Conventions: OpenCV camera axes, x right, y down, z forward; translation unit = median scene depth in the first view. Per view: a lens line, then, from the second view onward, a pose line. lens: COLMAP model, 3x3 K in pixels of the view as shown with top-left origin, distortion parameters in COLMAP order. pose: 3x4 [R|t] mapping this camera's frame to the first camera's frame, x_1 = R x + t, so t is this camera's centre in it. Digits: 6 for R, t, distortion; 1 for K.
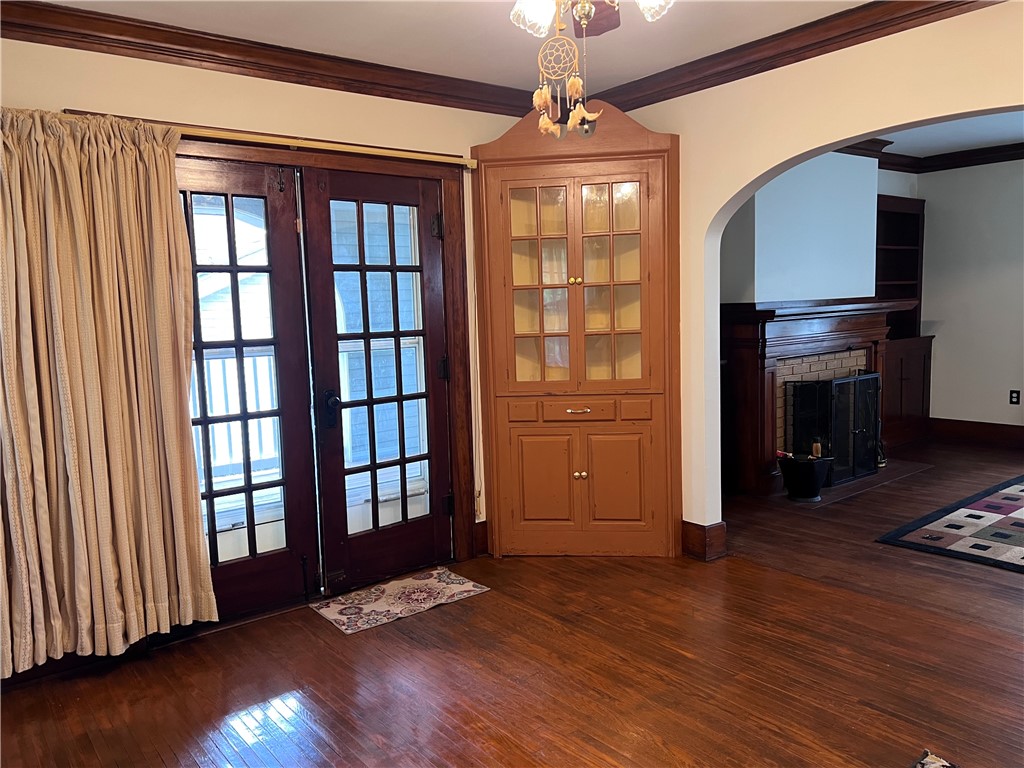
lens RADIAL K [[769.6, 0, 505.6], [0, 769.6, 381.3], [0, 0, 1]] dist [0.051797, -0.057803]
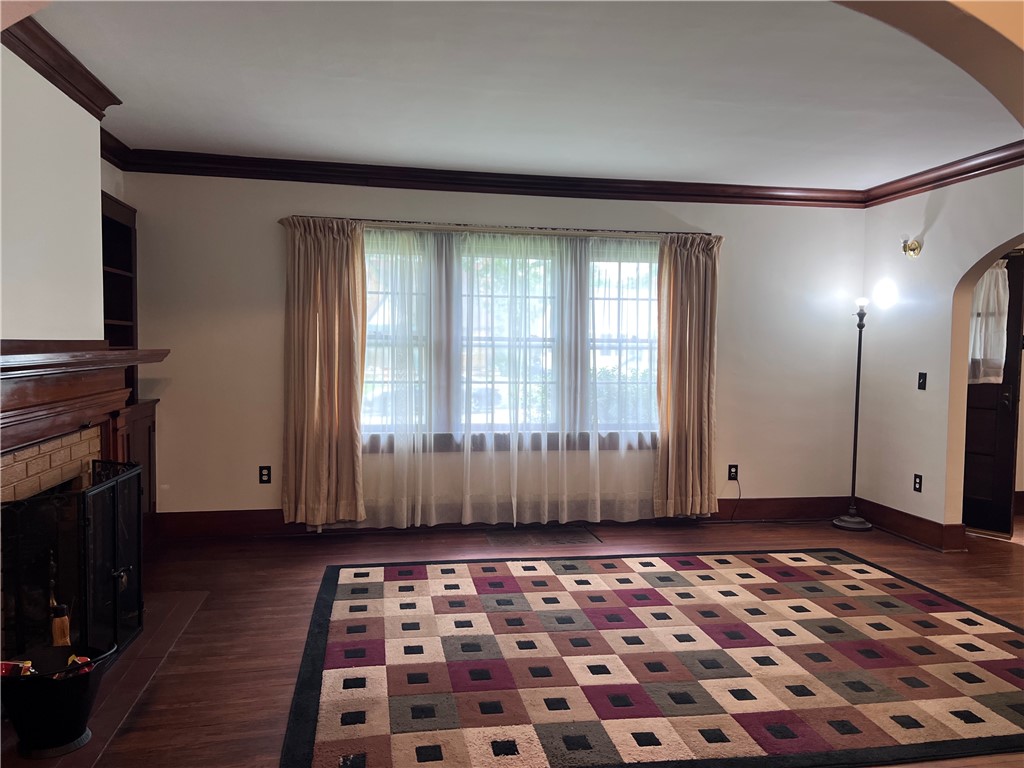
lens RADIAL K [[769.6, 0, 518.5], [0, 769.6, 383.6], [0, 0, 1]] dist [0.051797, -0.057803]
pose [[0.452073, -0.008188, 0.891943, 0.100948], [0.070677, 0.997143, -0.026668, -0.049333], [-0.889176, 0.075096, 0.451360, 0.613645]]
